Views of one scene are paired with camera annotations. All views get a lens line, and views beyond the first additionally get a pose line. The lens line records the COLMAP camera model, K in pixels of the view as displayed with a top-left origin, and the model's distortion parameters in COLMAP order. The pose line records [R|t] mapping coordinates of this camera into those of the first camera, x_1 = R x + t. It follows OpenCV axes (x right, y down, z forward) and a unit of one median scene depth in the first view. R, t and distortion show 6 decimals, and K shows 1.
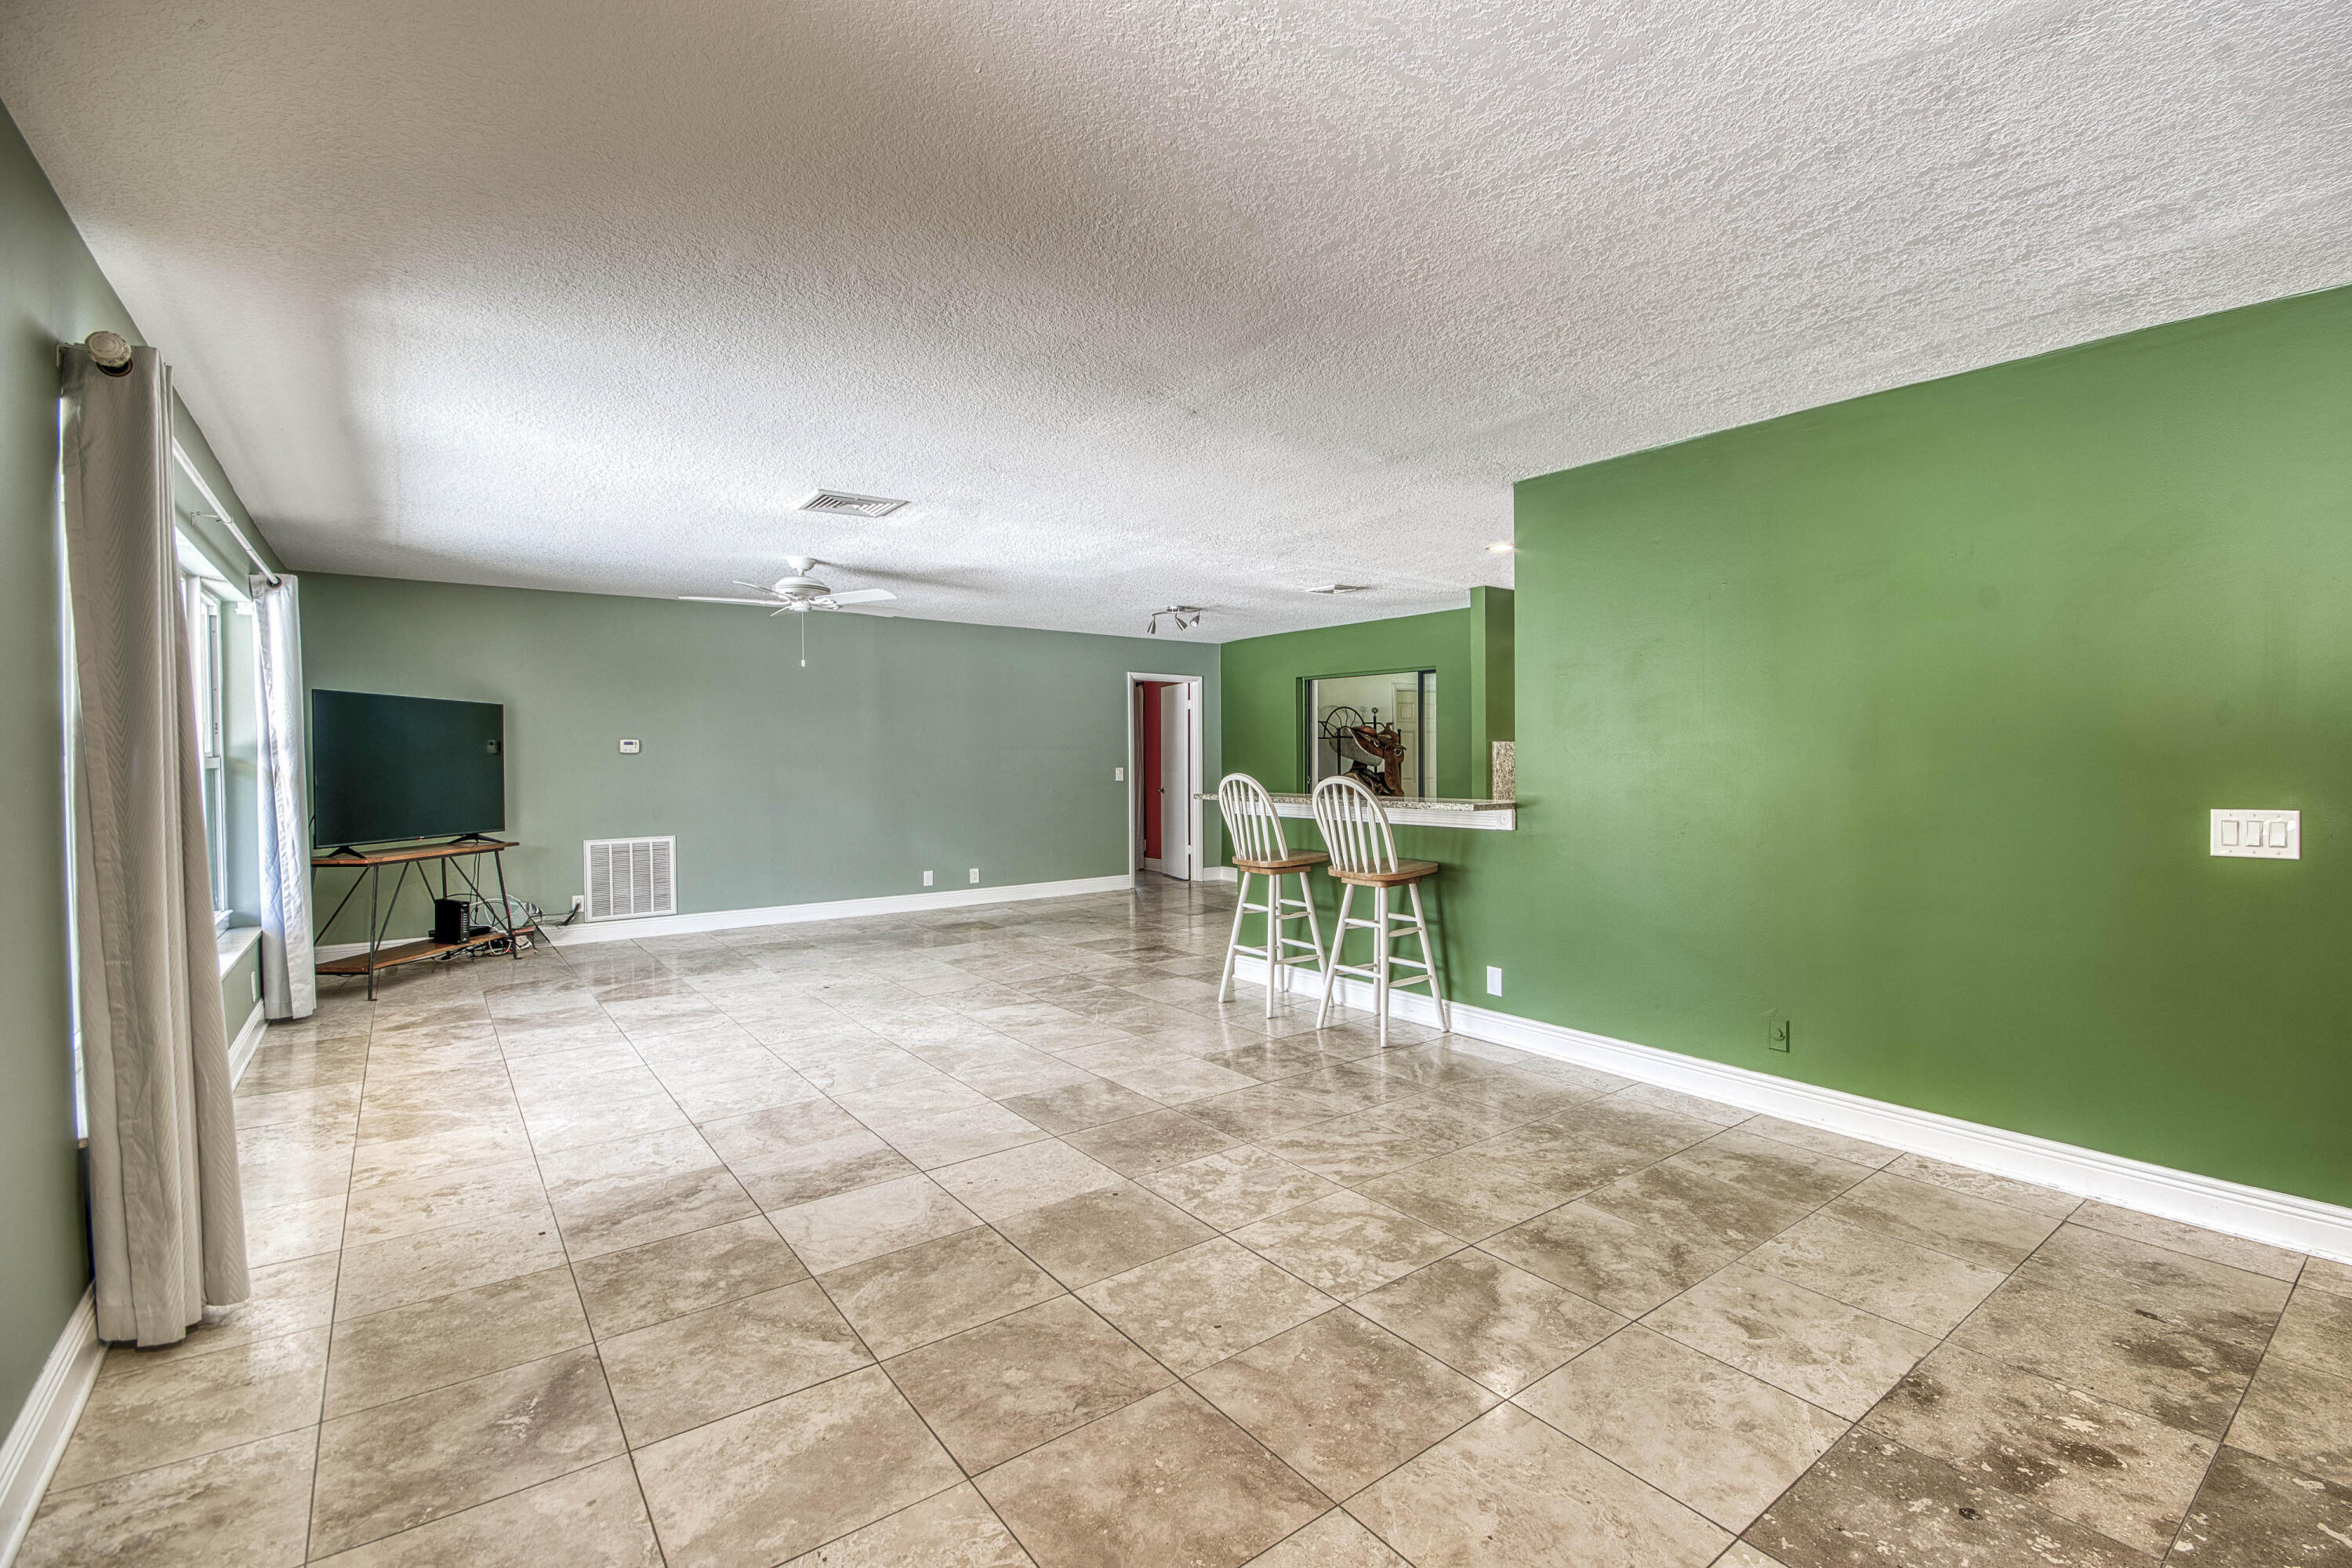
lens RADIAL K [[1041.2, 0, 1238.0], [0, 1041.2, 776.7], [0, 0, 1]] dist [-0.001841, -0.001495]
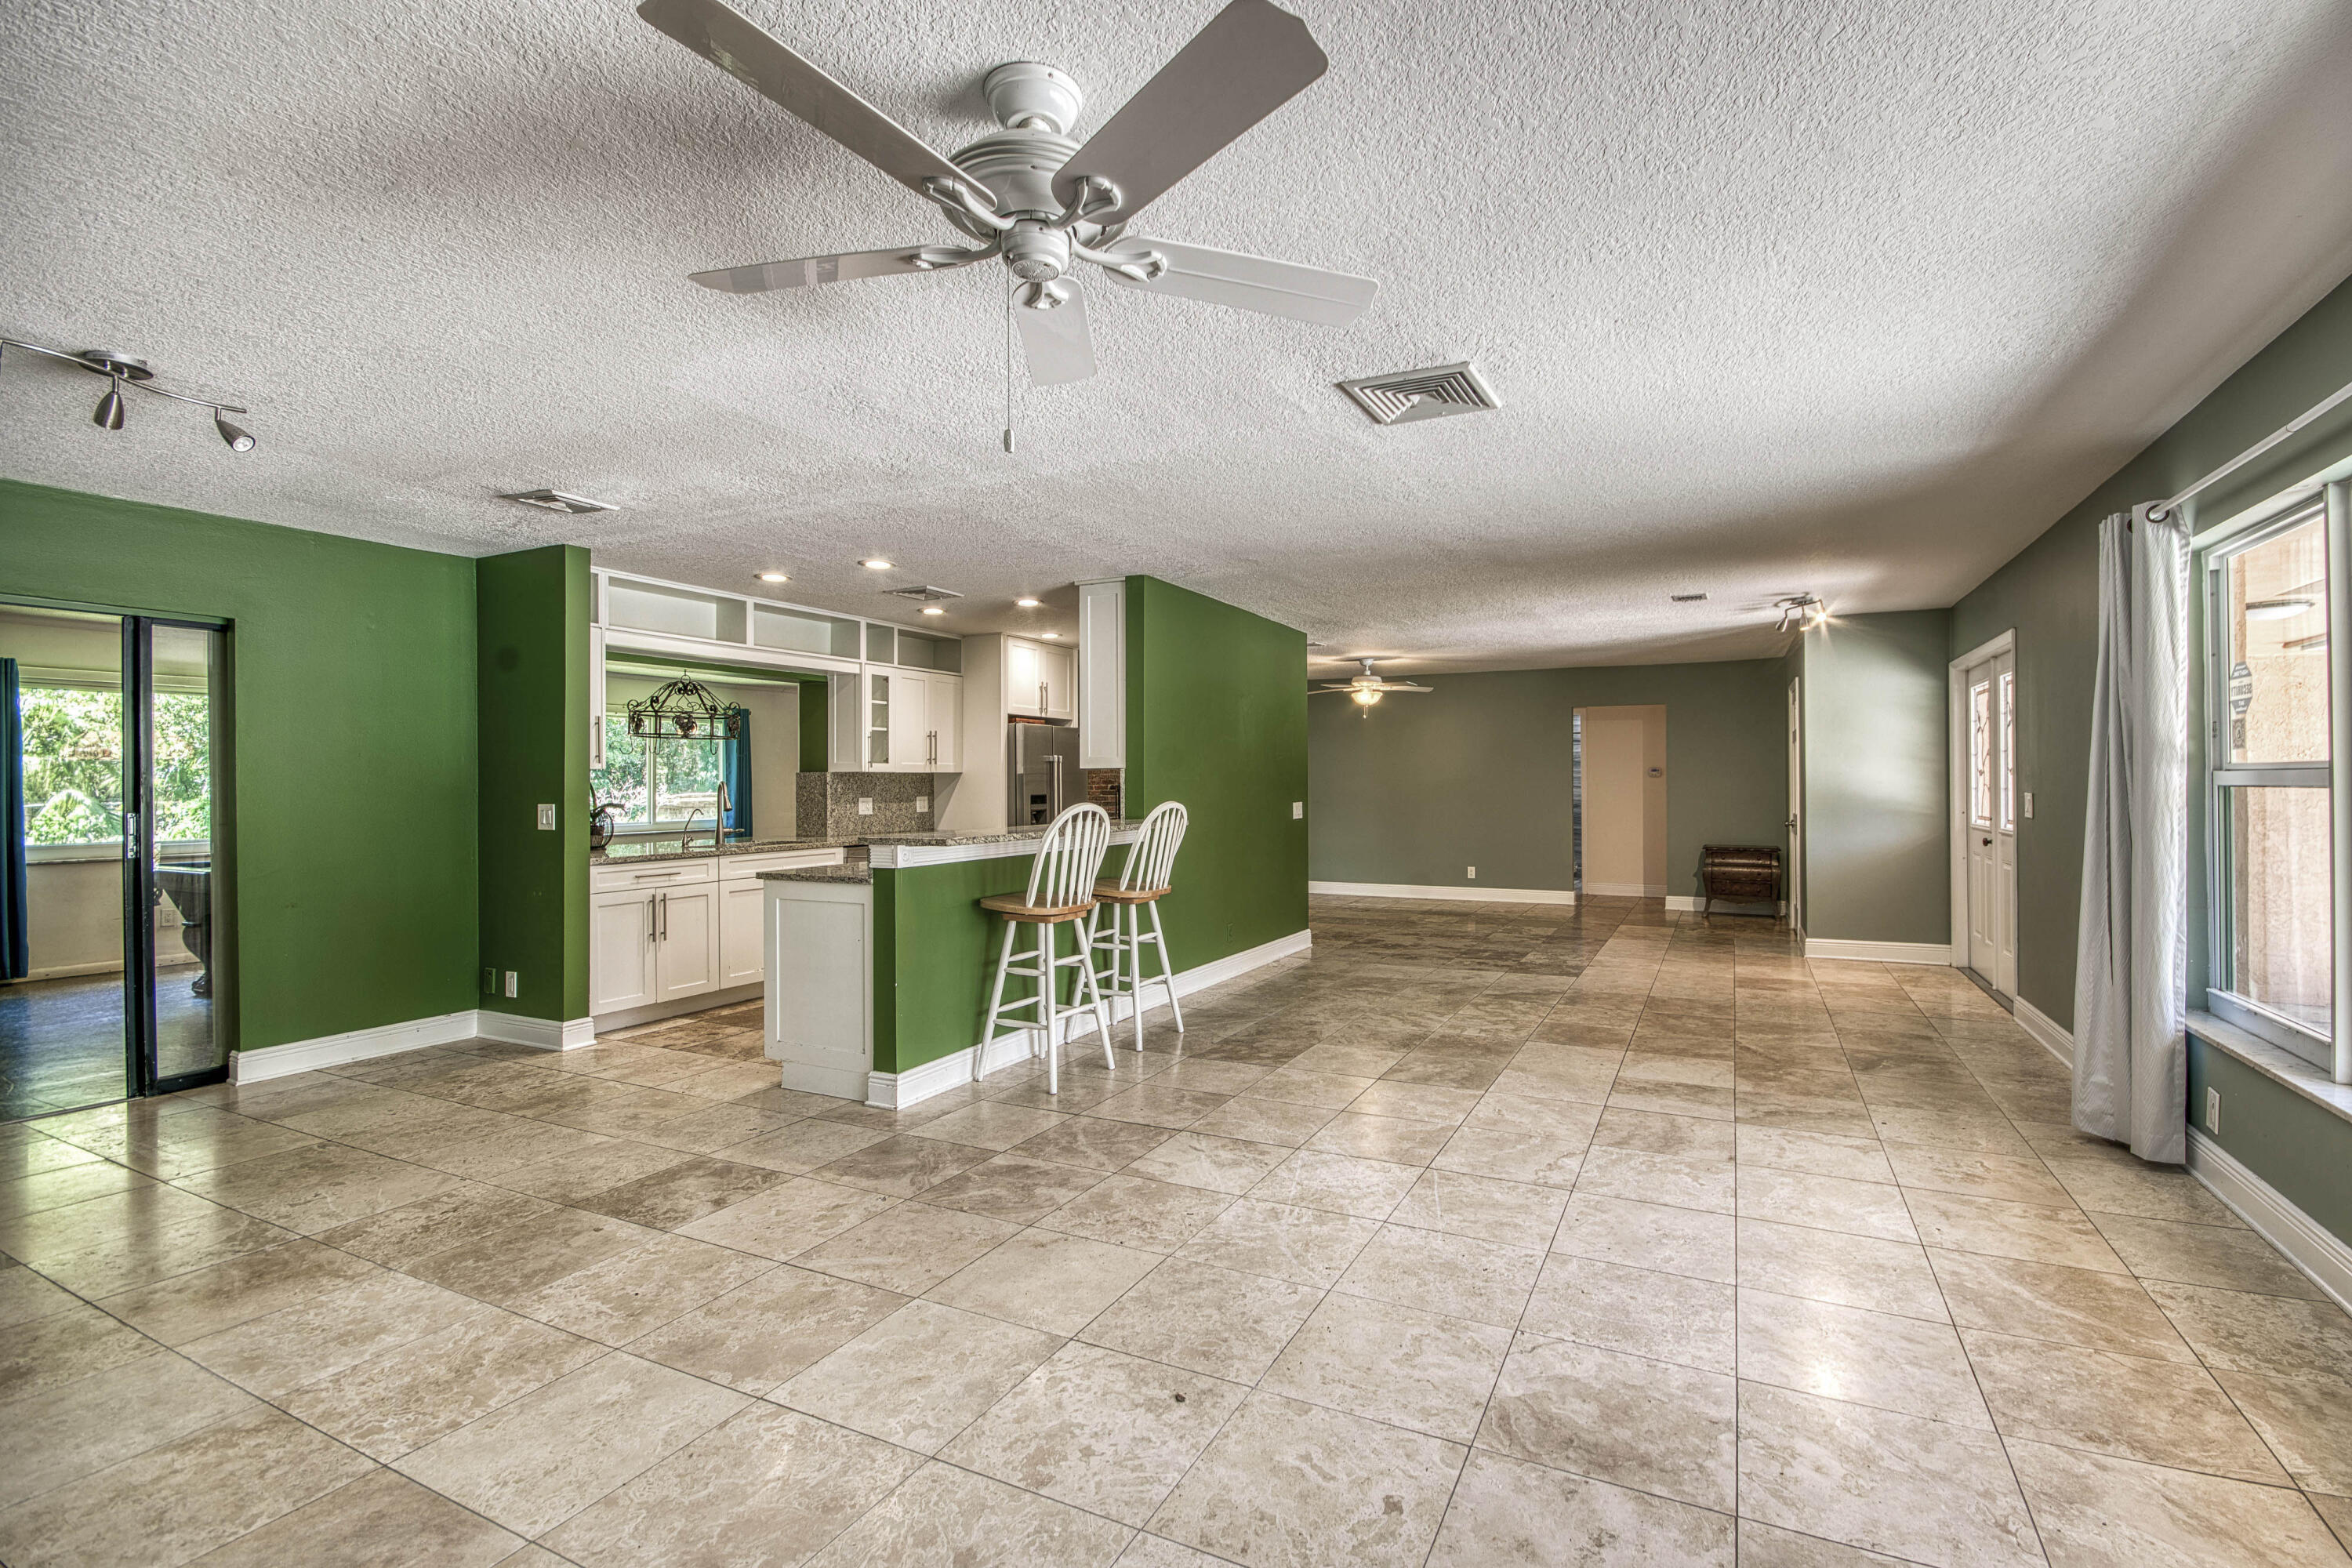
lens RADIAL K [[1041.2, 0, 1238.0], [0, 1041.2, 776.7], [0, 0, 1]] dist [-0.001841, -0.001495]
pose [[-0.438087, 0.012973, 0.898839, -1.074185], [0.026530, 0.999647, -0.001498, -0.026538], [-0.898541, 0.023190, -0.438277, 1.648907]]
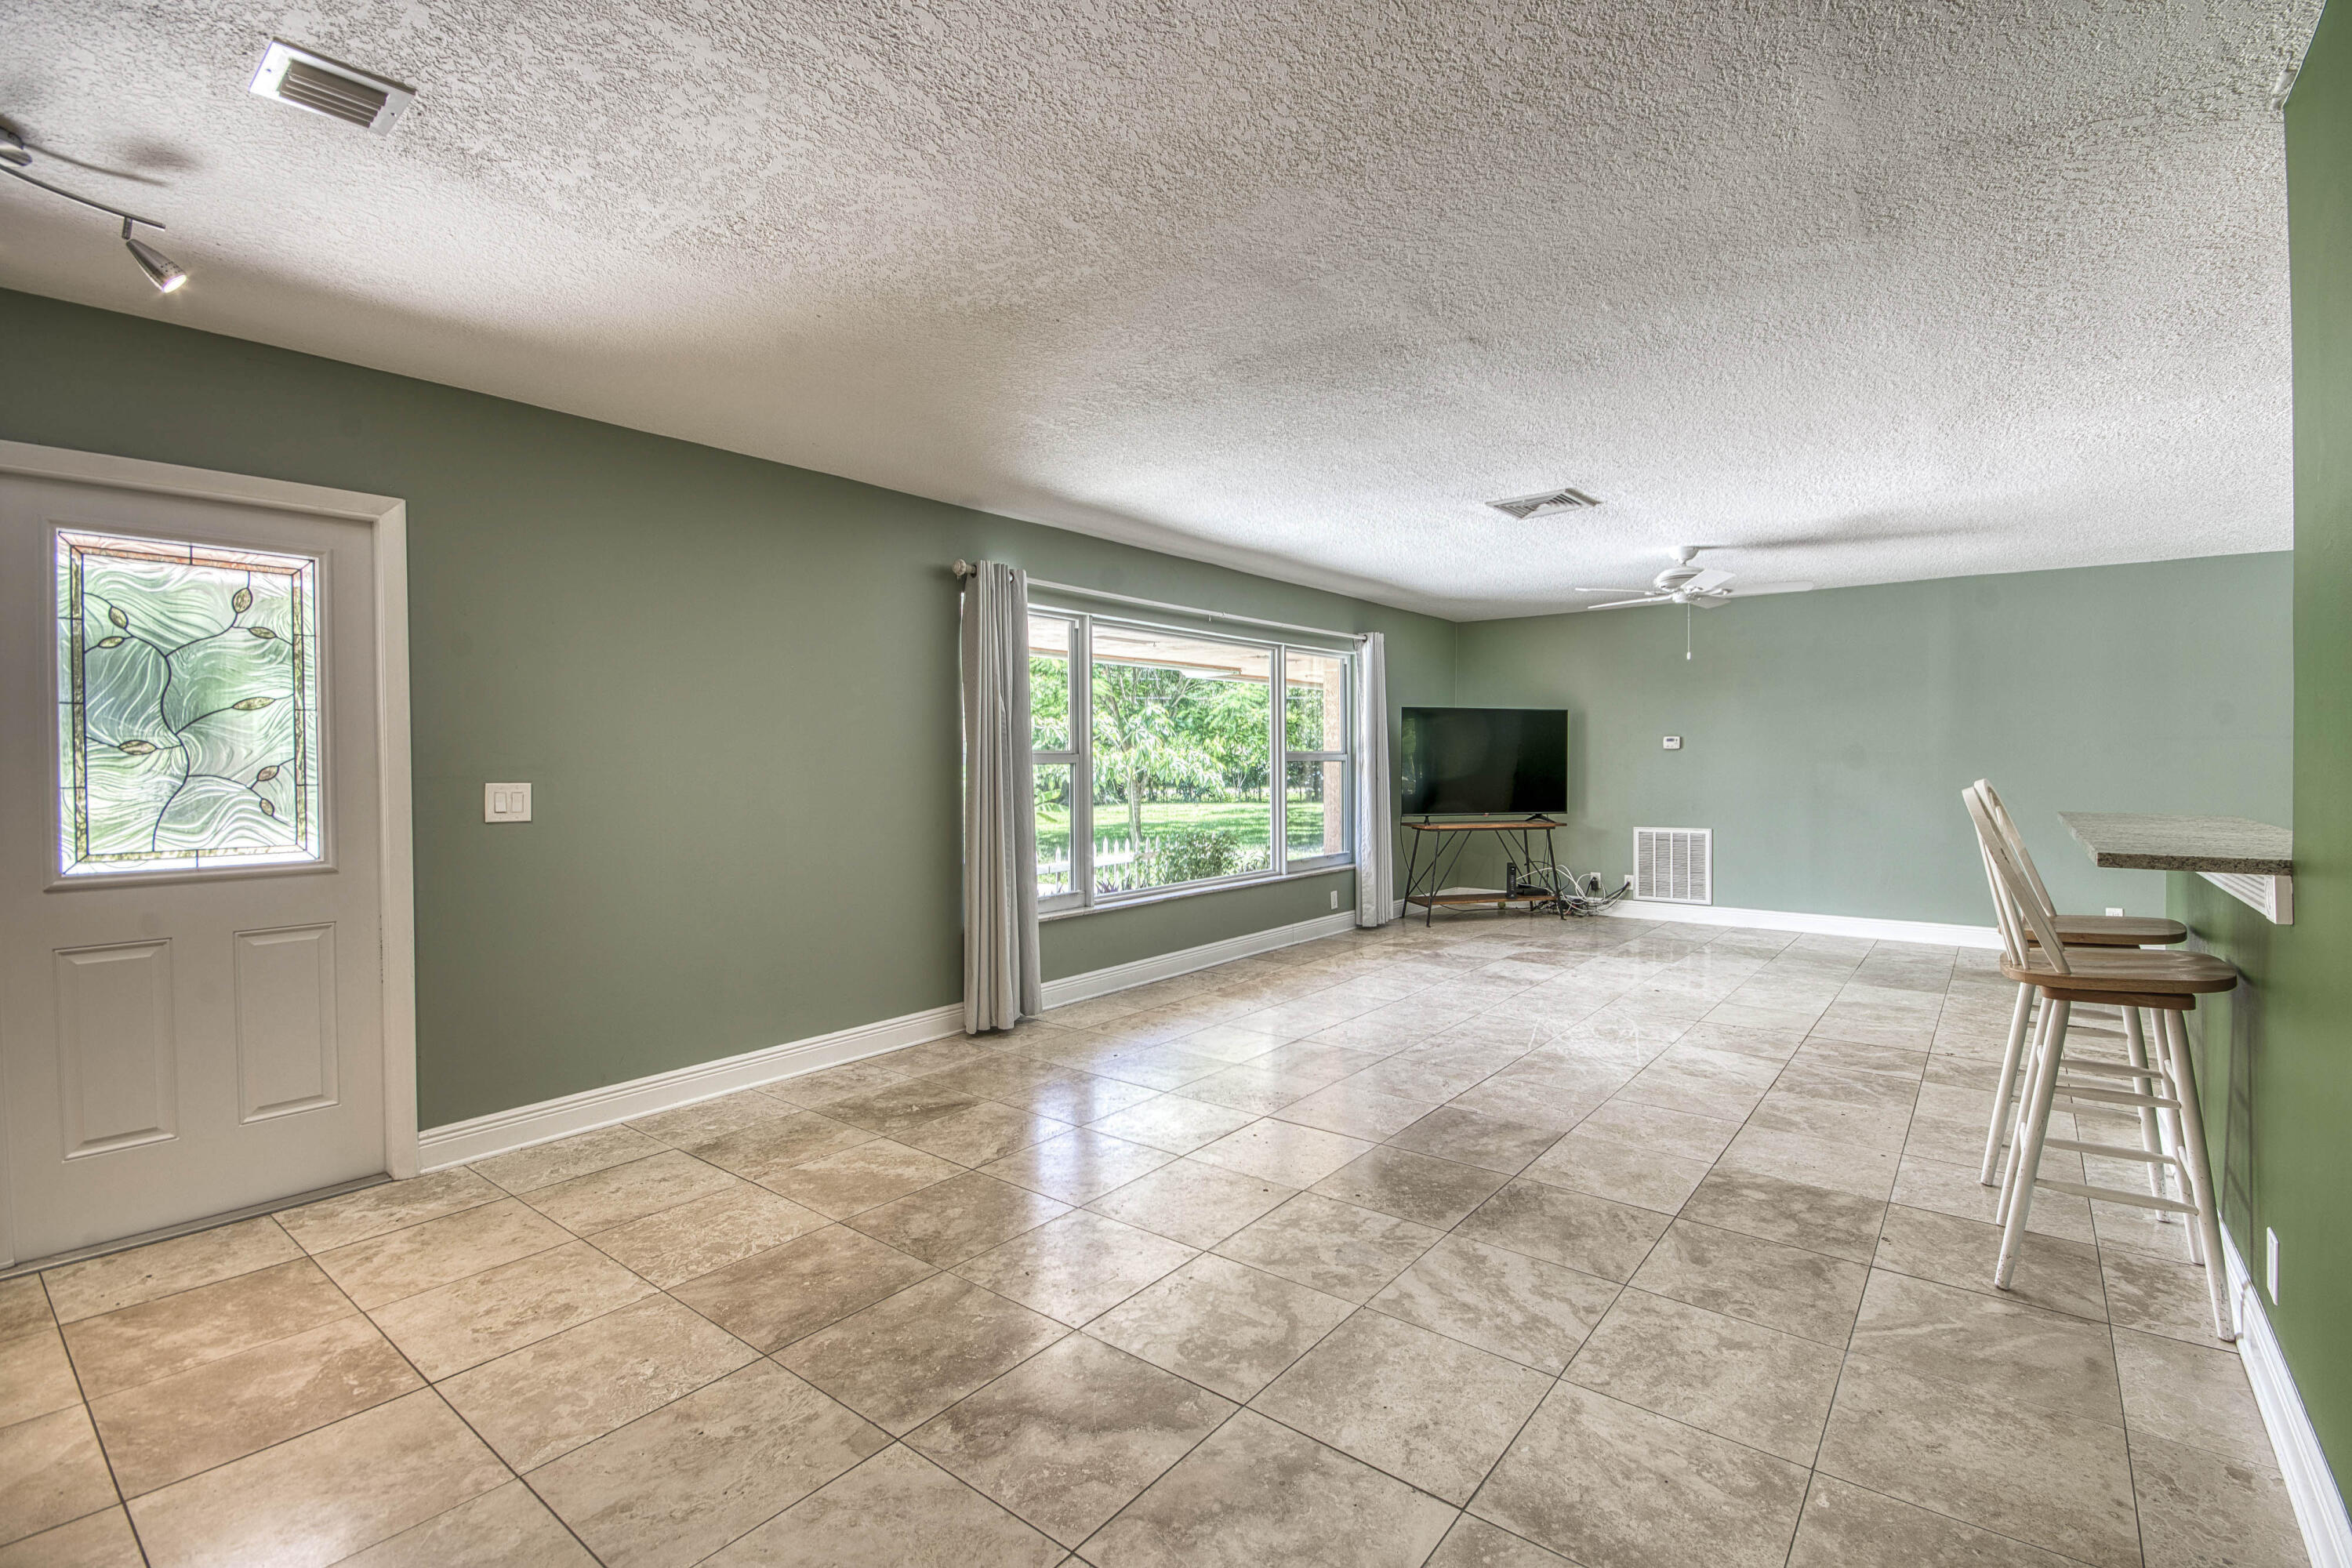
lens RADIAL K [[1041.2, 0, 1238.0], [0, 1041.2, 776.7], [0, 0, 1]] dist [-0.001841, -0.001495]
pose [[0.254528, 0.020400, -0.966850, 0.633976], [-0.014423, 0.999746, 0.017297, -0.011218], [0.966958, 0.009542, 0.254758, 0.540180]]
